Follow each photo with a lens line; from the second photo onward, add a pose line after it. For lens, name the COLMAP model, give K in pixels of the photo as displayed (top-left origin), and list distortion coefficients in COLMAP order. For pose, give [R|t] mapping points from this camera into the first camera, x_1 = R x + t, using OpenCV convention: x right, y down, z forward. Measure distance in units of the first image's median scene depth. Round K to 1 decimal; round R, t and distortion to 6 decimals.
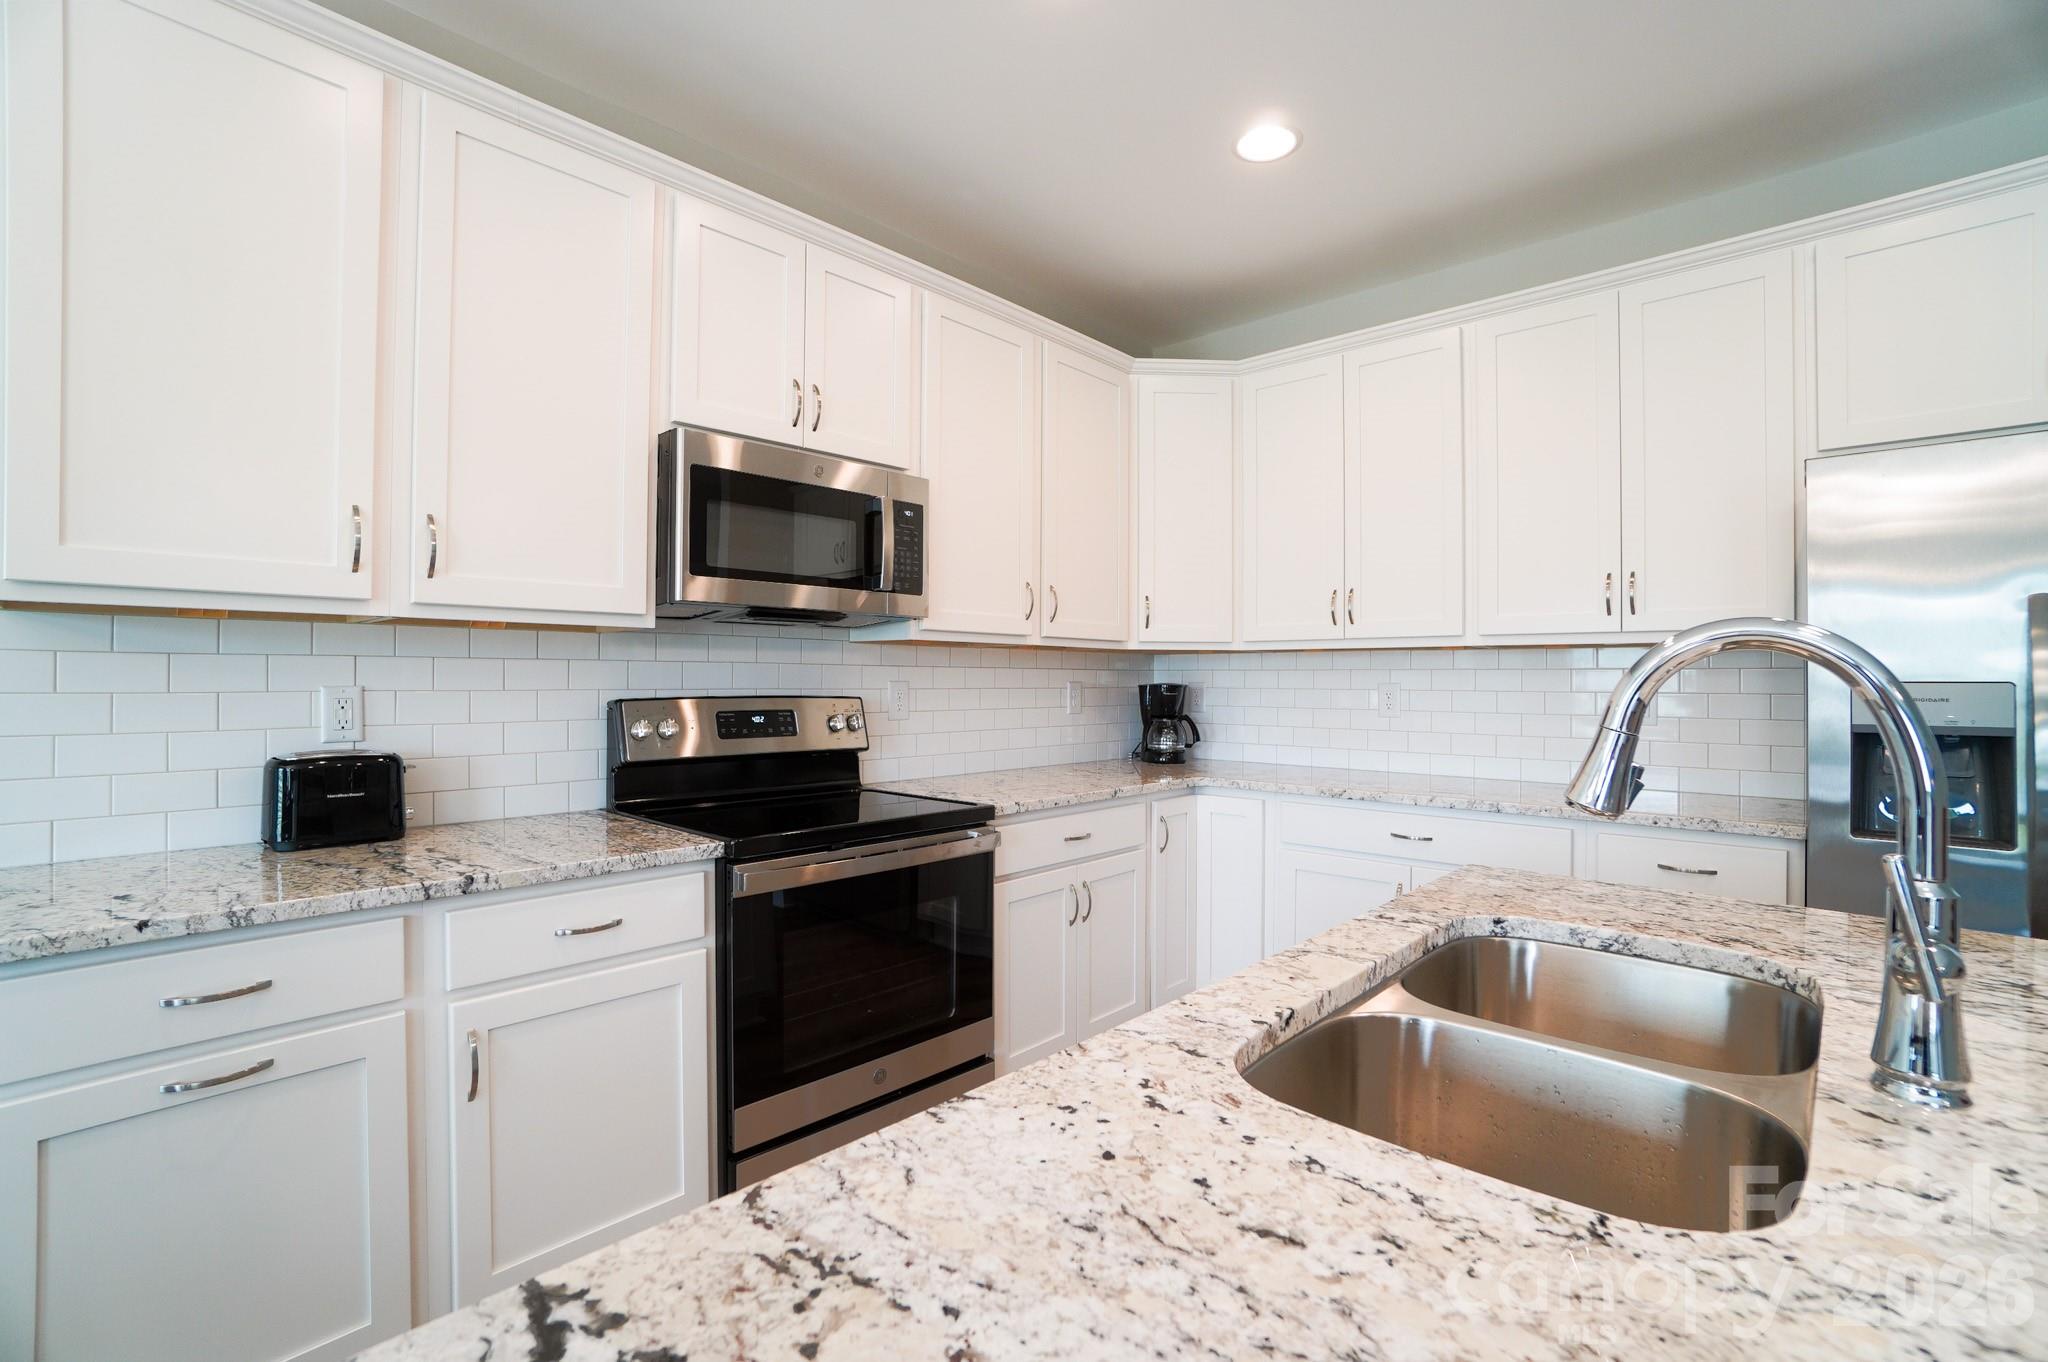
lens RADIAL K [[907.6, 0, 1015.7], [0, 907.6, 675.8], [0, 0, 1]] dist [-0.060947, 0.020237]
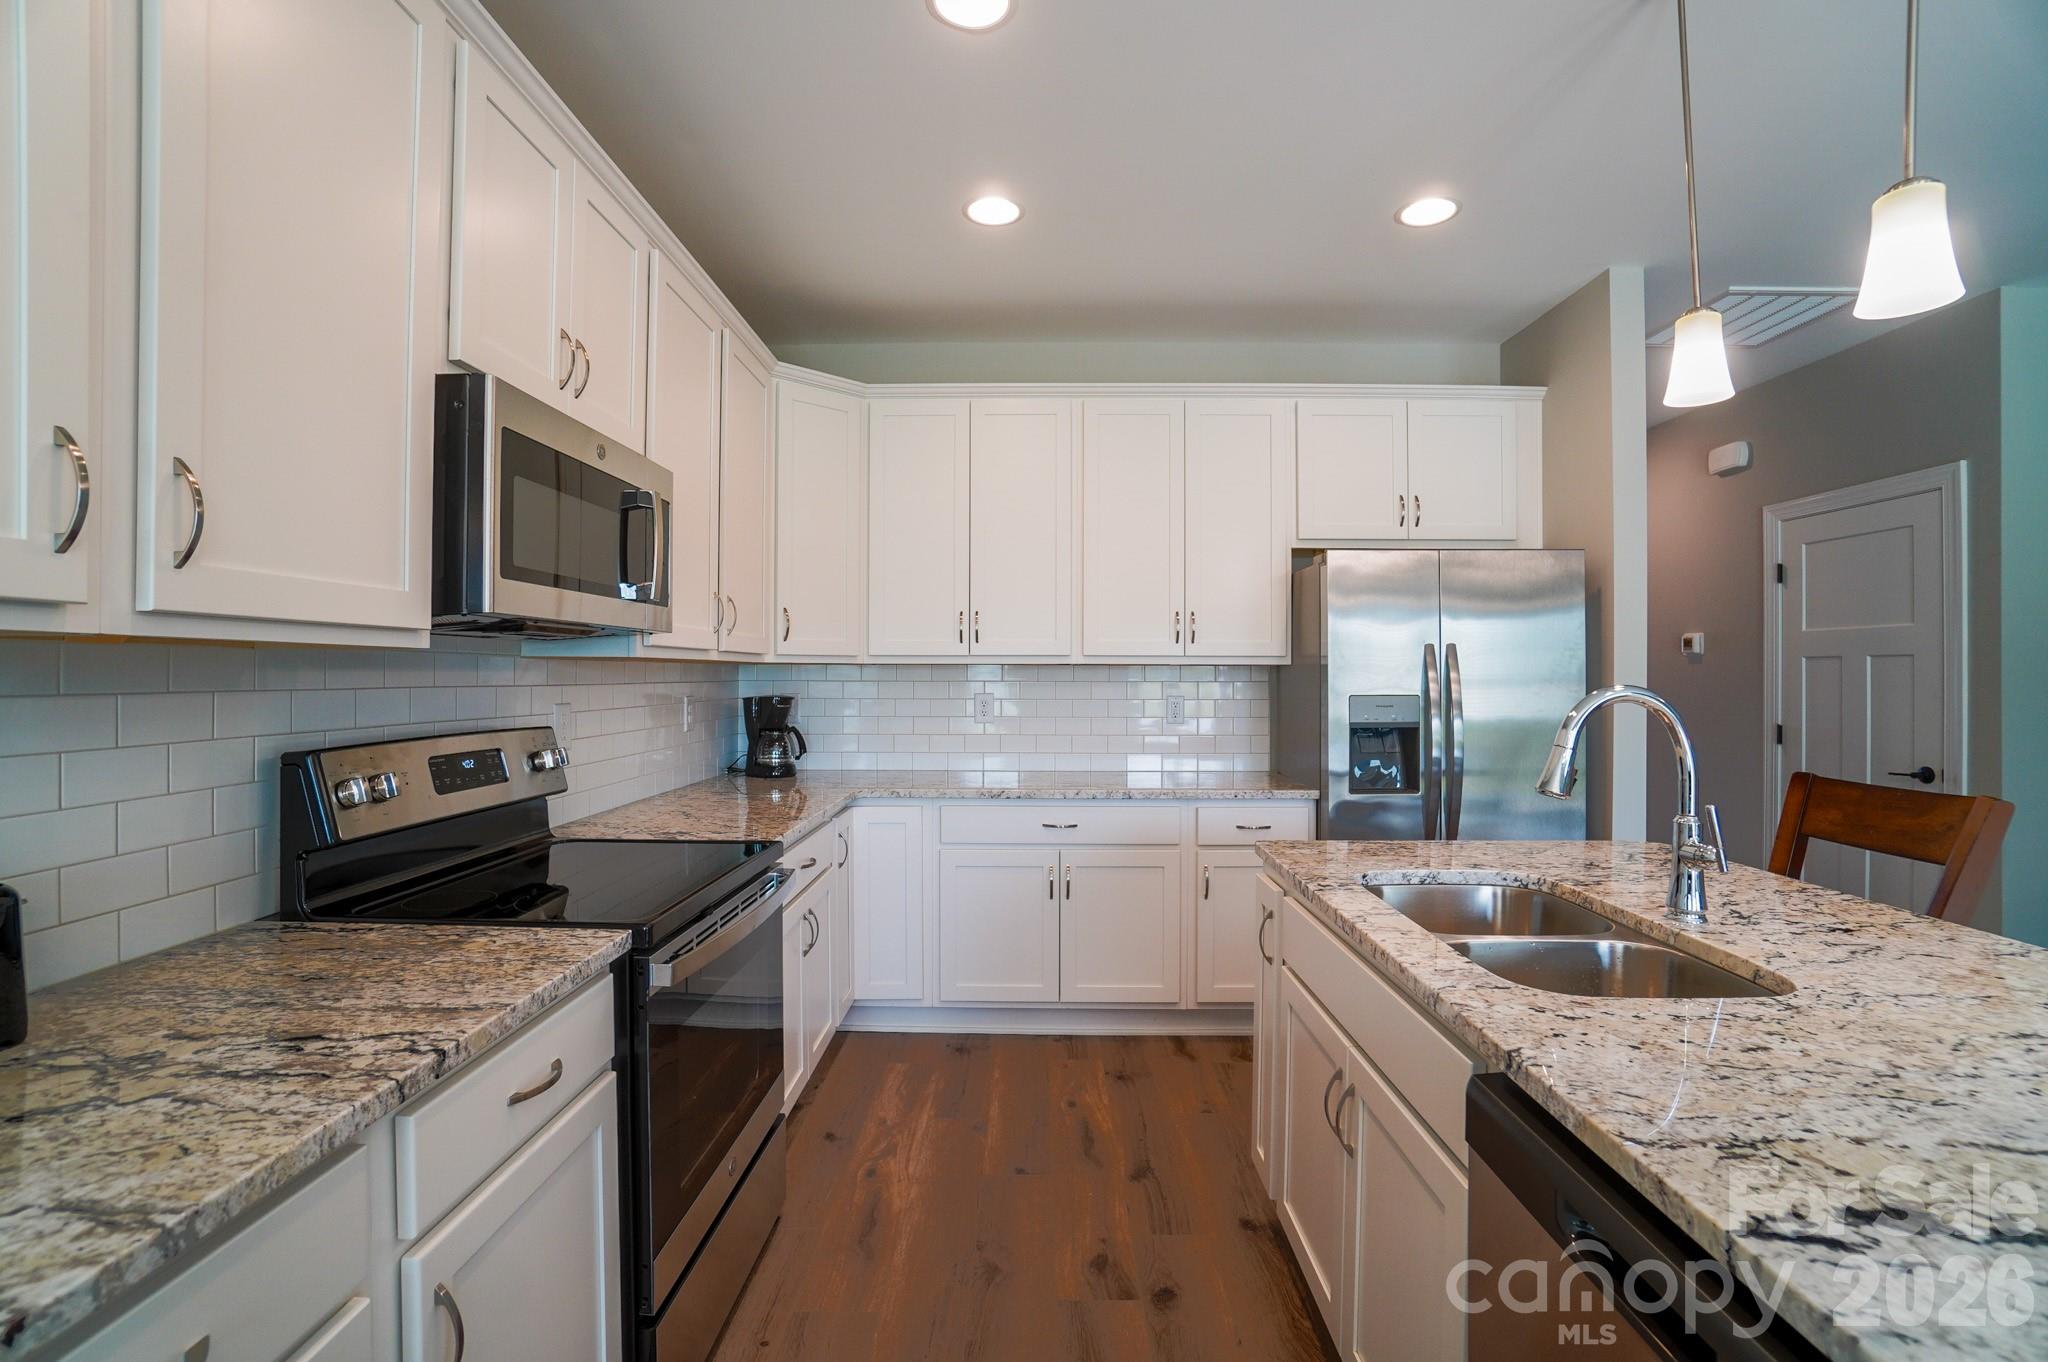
lens RADIAL K [[907.6, 0, 1016.9], [0, 907.6, 675.6], [0, 0, 1]] dist [-0.060947, 0.020237]
pose [[0.746248, -0.003989, 0.665656, -0.450543], [-0.001527, 0.999969, 0.007705, -0.032654], [-0.665666, -0.006766, 0.746219, 0.149728]]
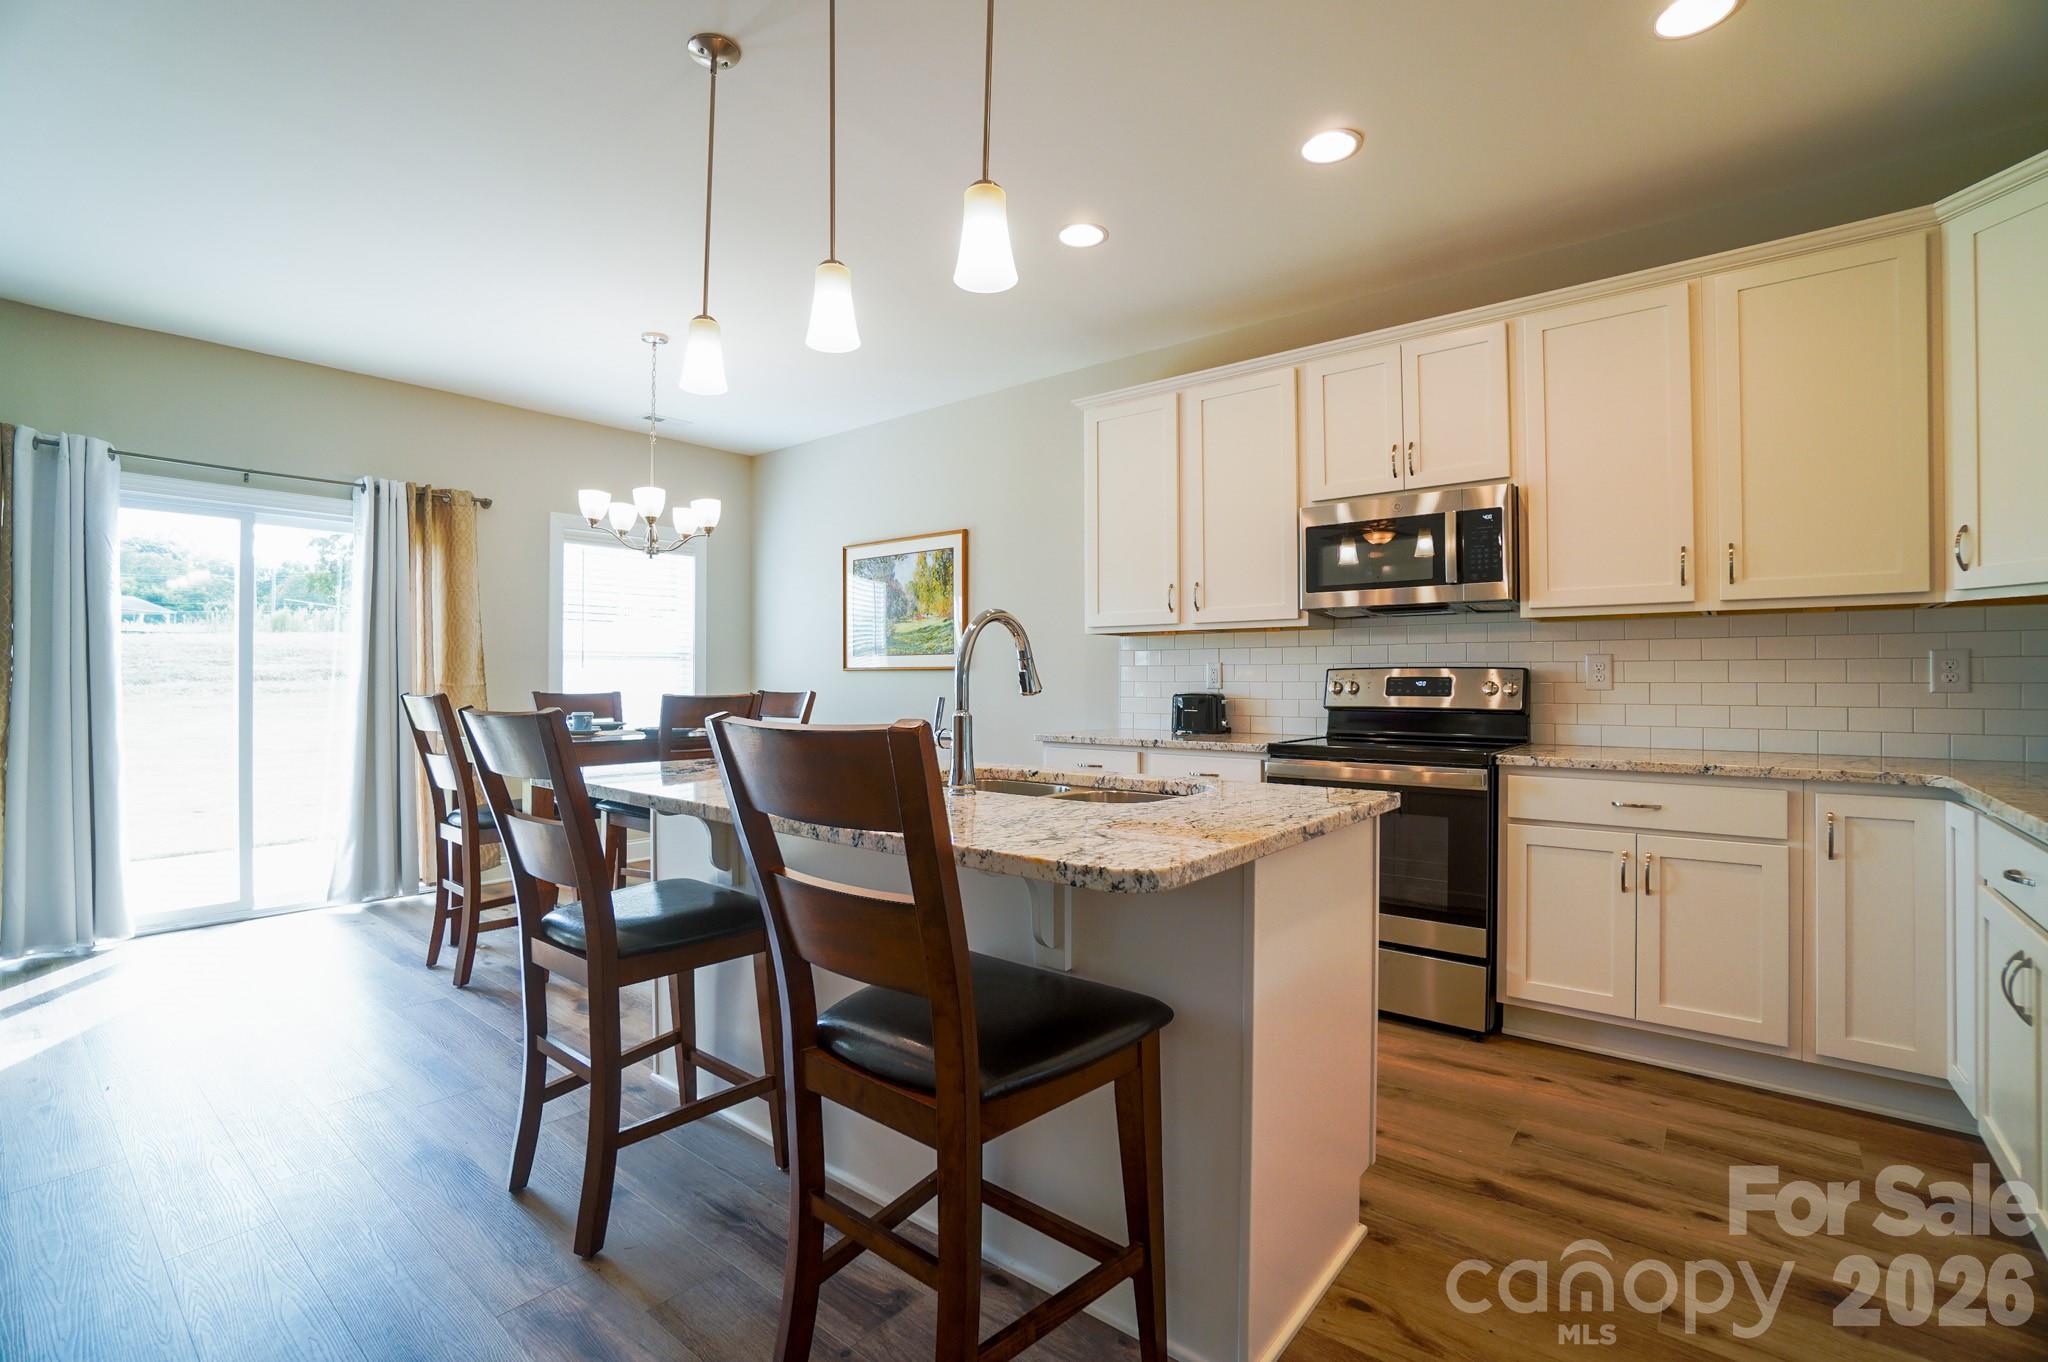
lens RADIAL K [[907.6, 0, 1020.2], [0, 907.6, 674.8], [0, 0, 1]] dist [-0.060947, 0.020237]
pose [[0.064638, -0.008983, -0.997868, 1.103573], [0.004912, 0.999950, -0.008683, 0.045591], [0.997897, -0.004340, 0.064679, 0.295591]]
